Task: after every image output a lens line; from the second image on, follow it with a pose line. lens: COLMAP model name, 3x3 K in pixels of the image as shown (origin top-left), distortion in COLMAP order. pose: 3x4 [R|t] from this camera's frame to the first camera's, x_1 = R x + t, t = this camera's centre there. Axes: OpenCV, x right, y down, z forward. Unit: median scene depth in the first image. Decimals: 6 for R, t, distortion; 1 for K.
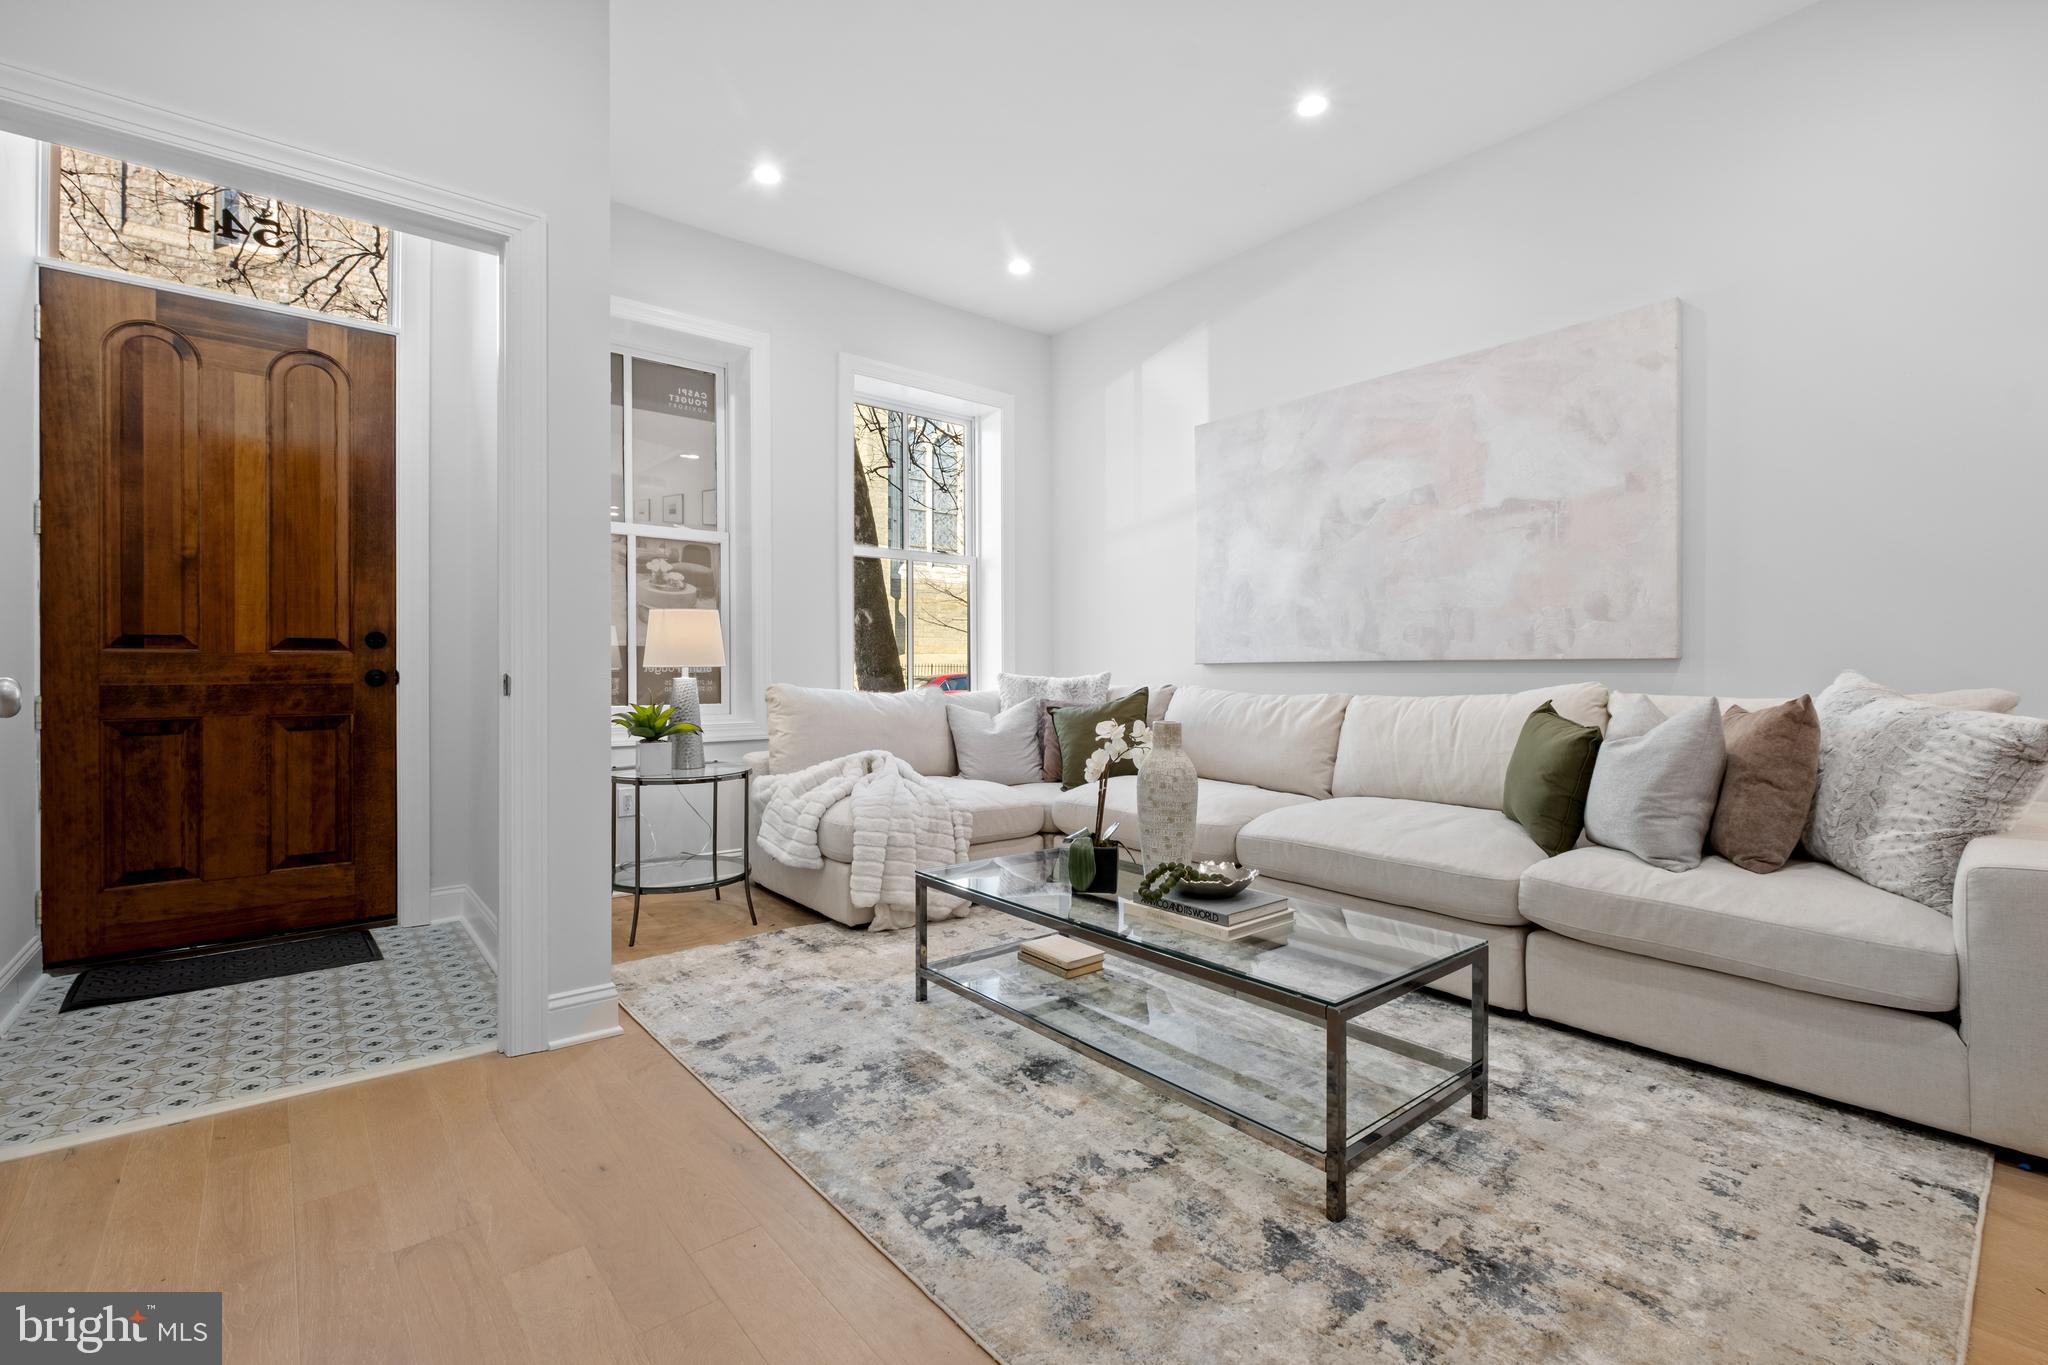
lens RADIAL K [[897.4, 0, 1025.9], [0, 897.4, 677.4], [0, 0, 1]] dist [-0.002831, -0.000470]
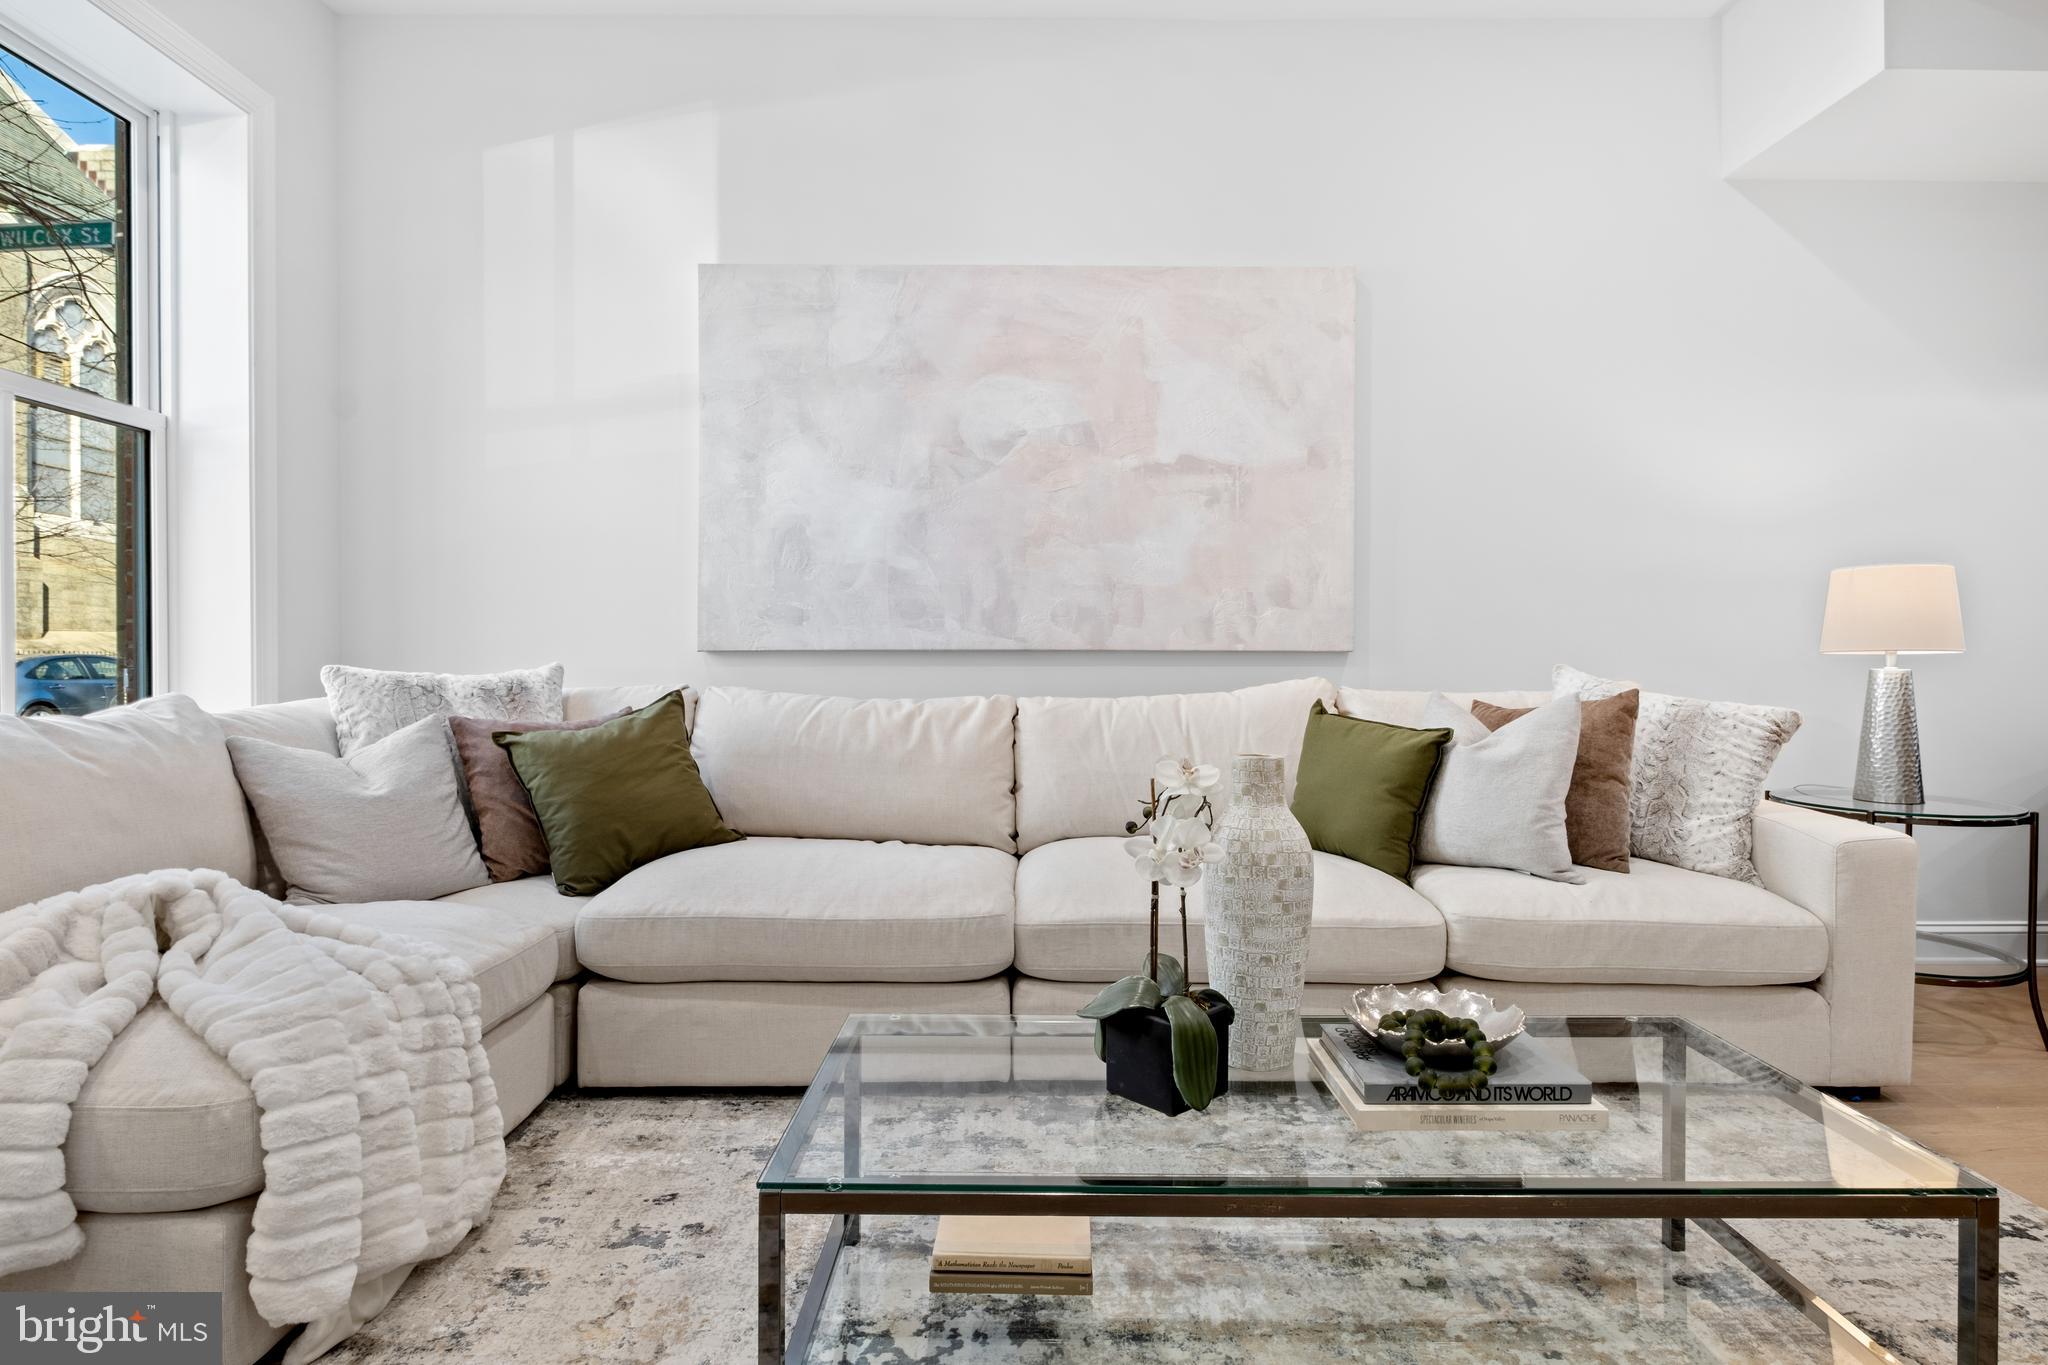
lens RADIAL K [[1071.4, 0, 1020.2], [0, 1071.4, 669.5], [0, 0, 1]] dist [-0.015070, 0.011364]
pose [[0.636594, -0.001999, 0.771196, -0.350699], [0.001800, 0.999998, 0.001107, -0.003916], [-0.771197, 0.000683, 0.636596, 0.540021]]
